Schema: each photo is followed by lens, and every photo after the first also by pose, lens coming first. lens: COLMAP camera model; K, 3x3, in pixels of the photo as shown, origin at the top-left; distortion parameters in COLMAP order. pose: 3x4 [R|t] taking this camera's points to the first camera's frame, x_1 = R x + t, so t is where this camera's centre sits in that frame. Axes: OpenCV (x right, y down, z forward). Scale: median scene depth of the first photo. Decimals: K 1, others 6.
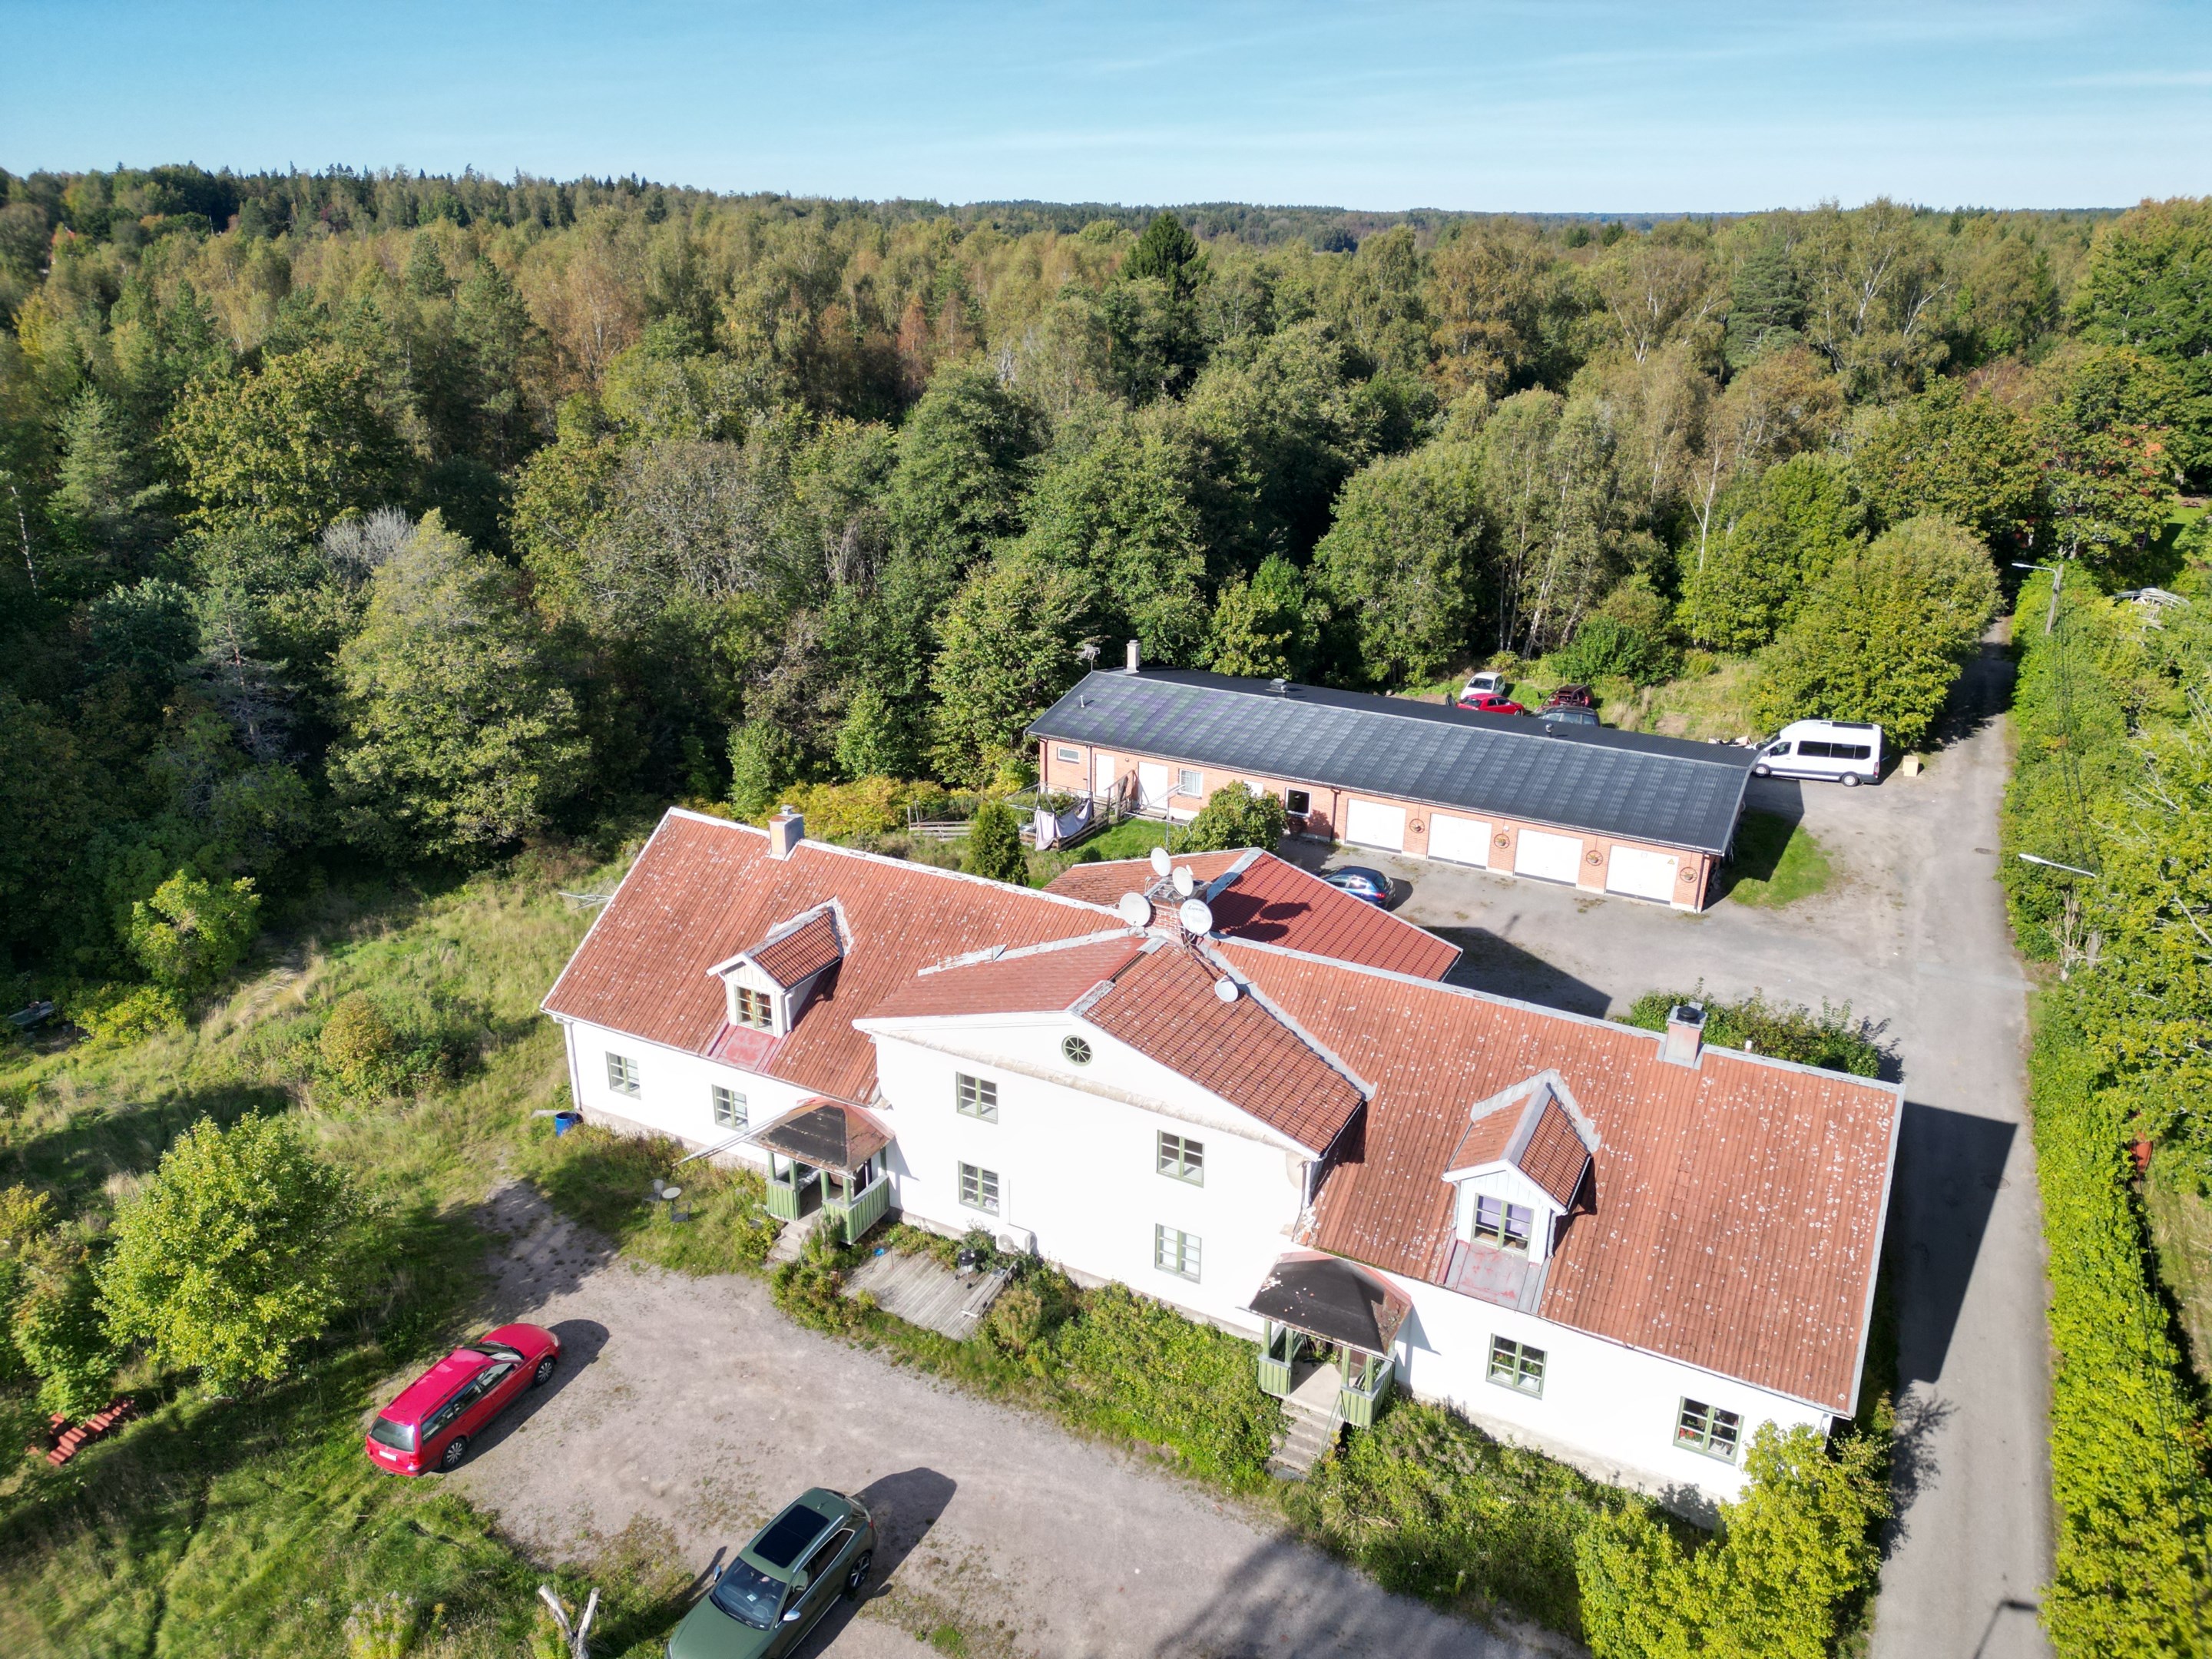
lens RADIAL K [[1538.6, 0, 1120.1], [0, 1538.6, 821.6], [0, 0, 1]] dist [0.100677, -0.106177]
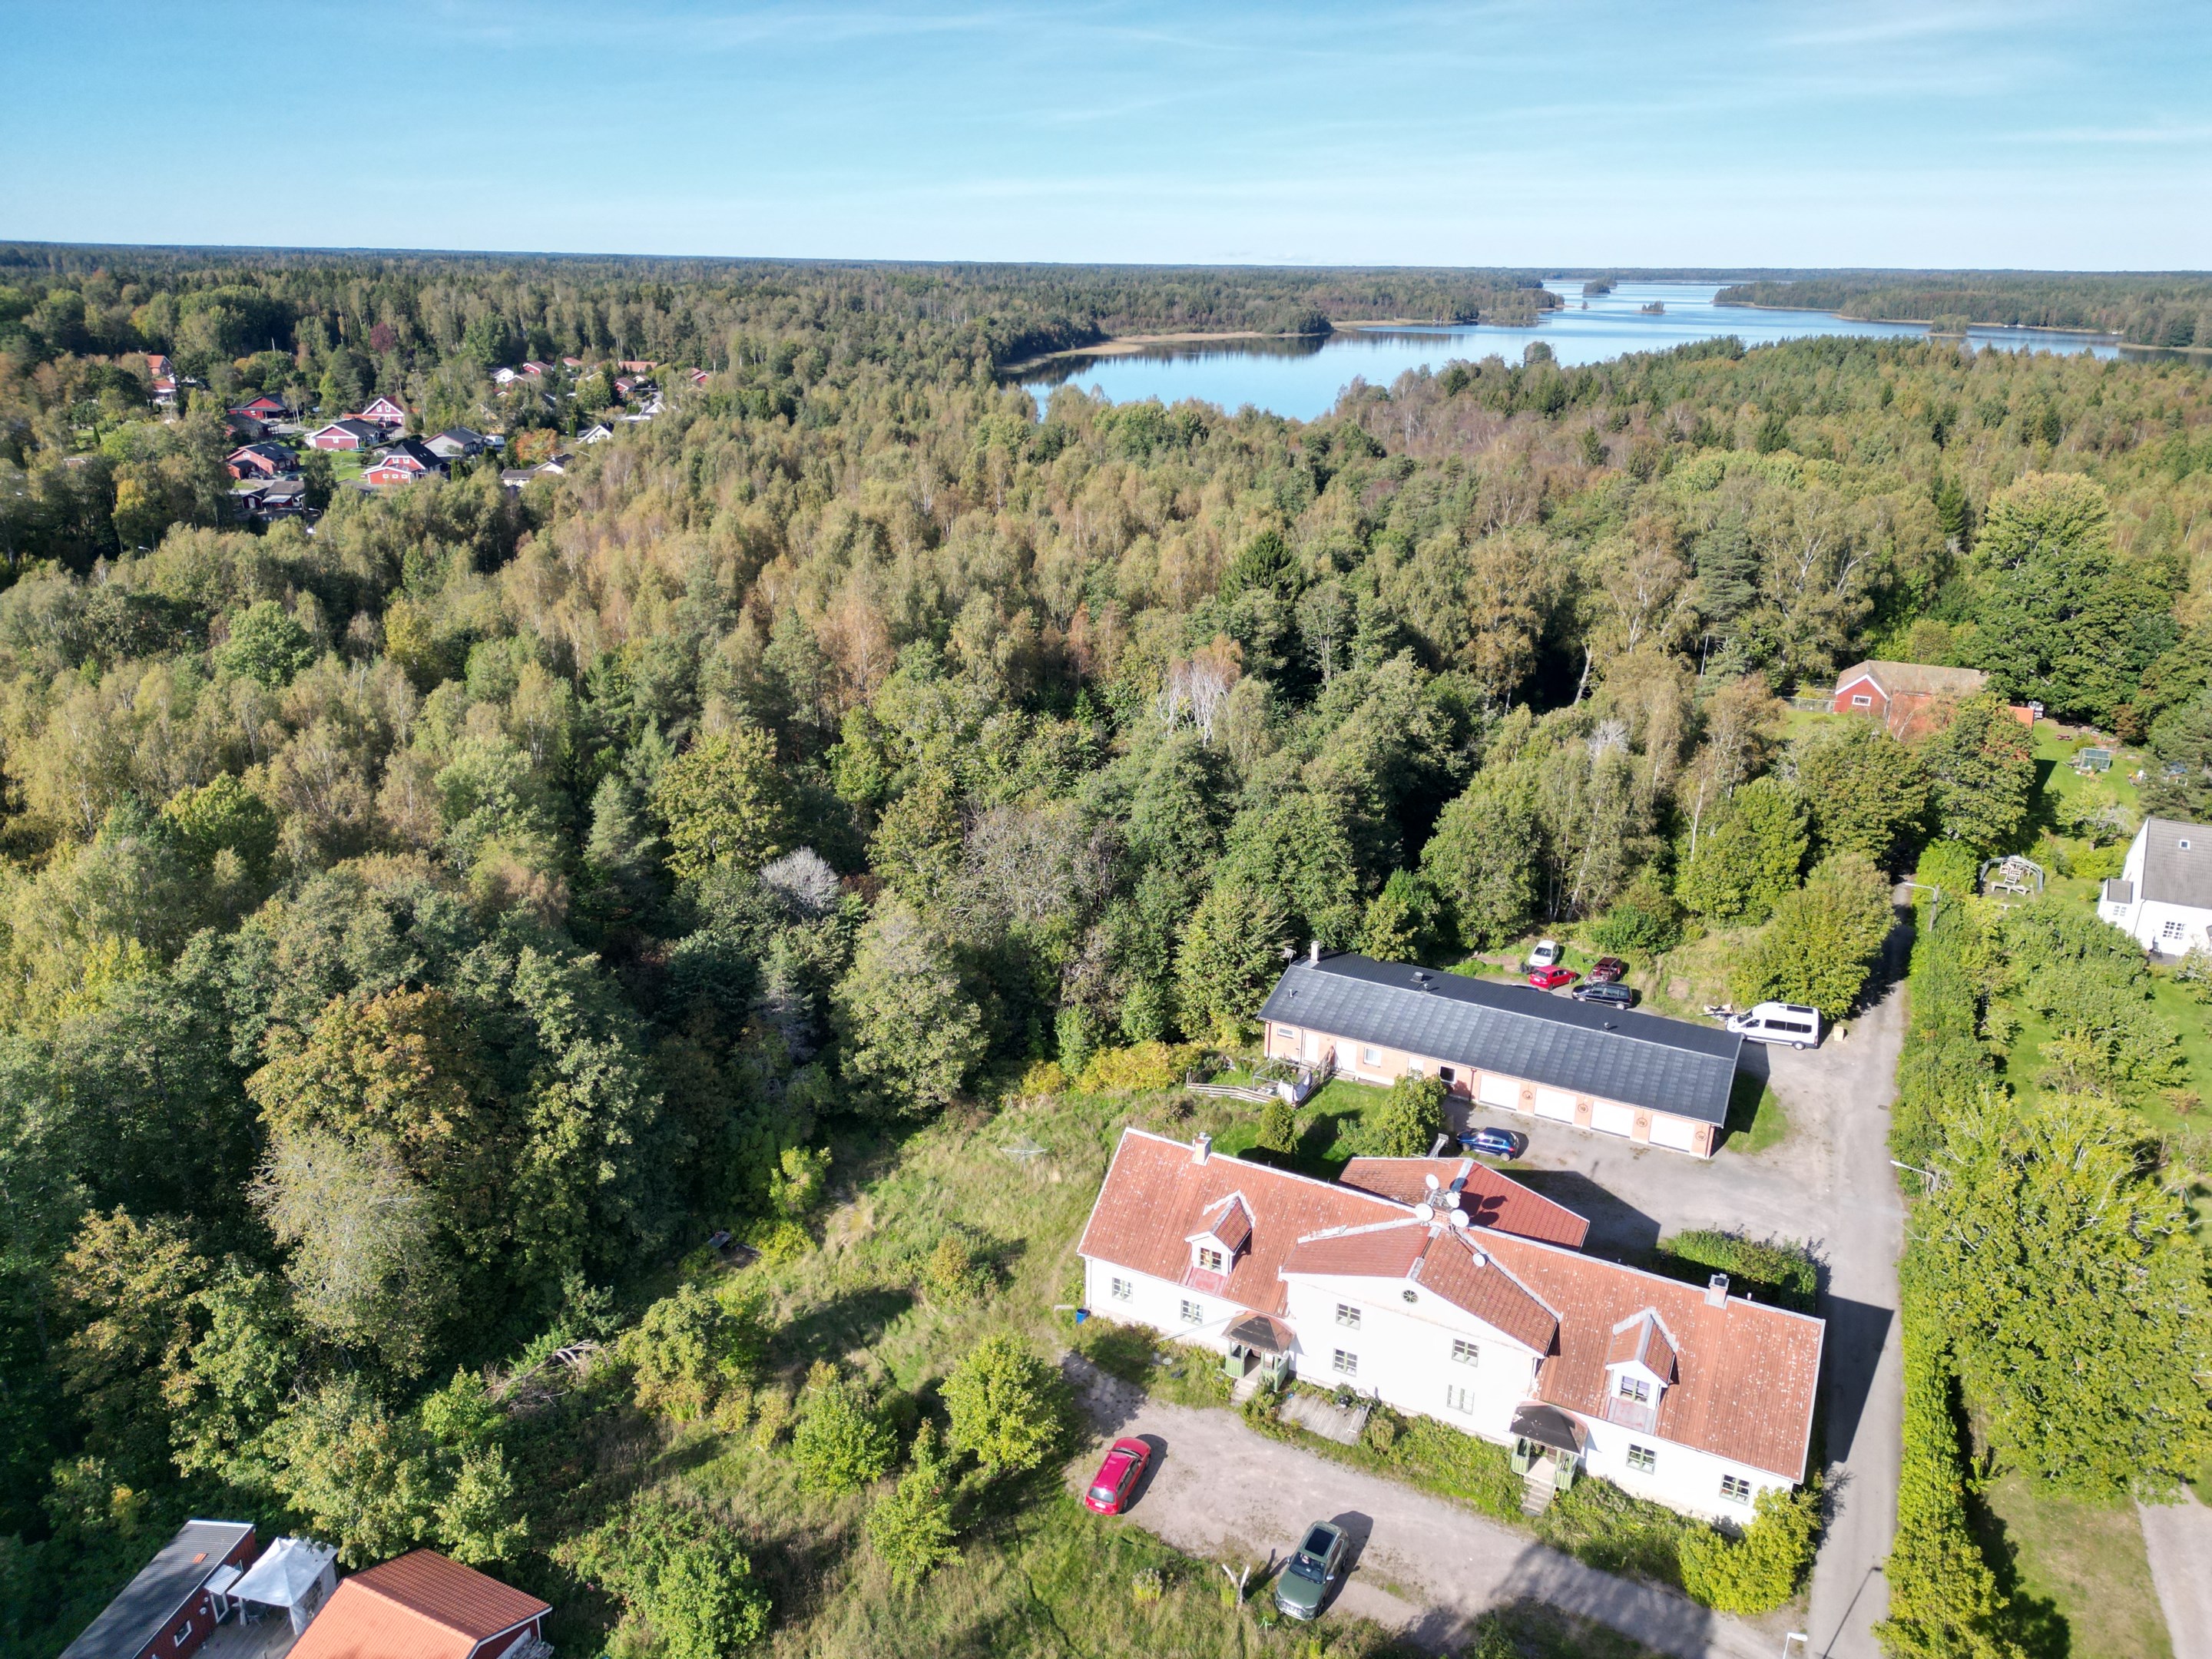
lens RADIAL K [[1538.6, 0, 1120.1], [0, 1538.6, 821.6], [0, 0, 1]] dist [0.100677, -0.106177]
pose [[0.999743, -0.004267, 0.022269, -0.256800], [0.004832, 0.999666, -0.025377, -0.238586], [-0.022154, 0.025478, 0.999430, -0.579023]]
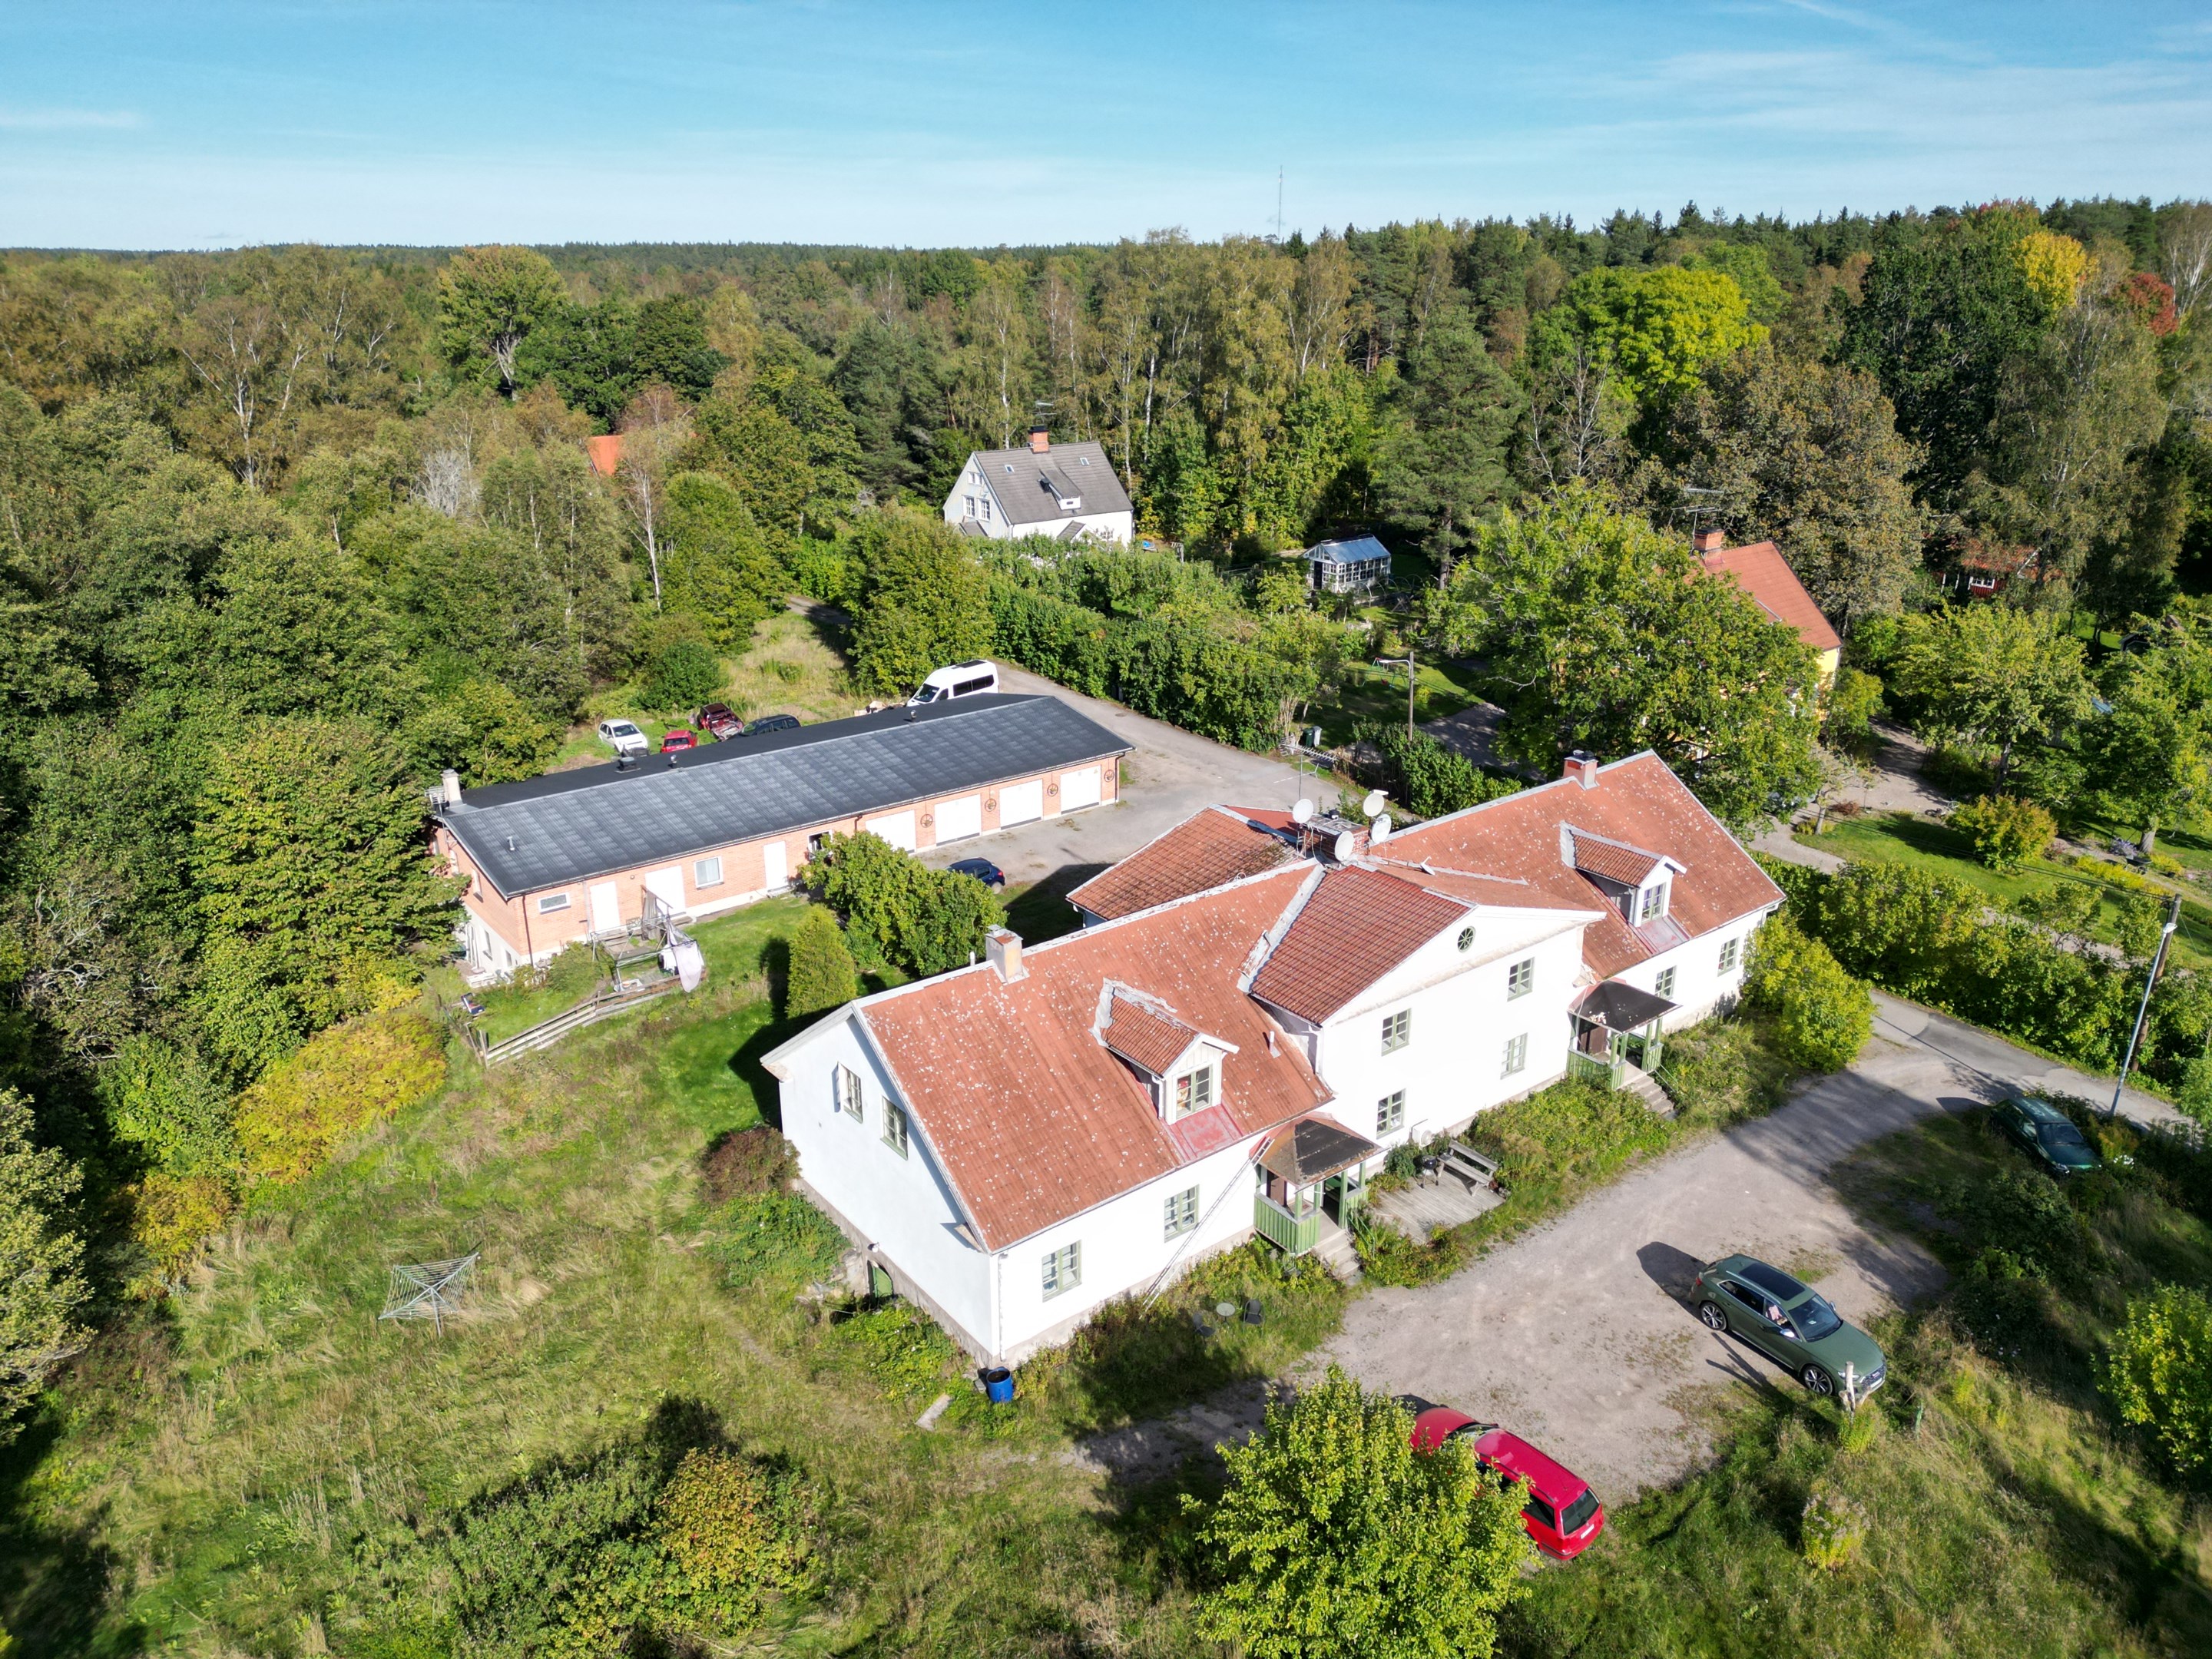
lens RADIAL K [[1538.6, 0, 1120.1], [0, 1538.6, 821.6], [0, 0, 1]] dist [0.100677, -0.106177]
pose [[0.405732, -0.318438, 0.856725, -0.682813], [0.335983, 0.923679, 0.184208, -0.150807], [-0.849998, 0.213106, 0.481756, 0.362945]]
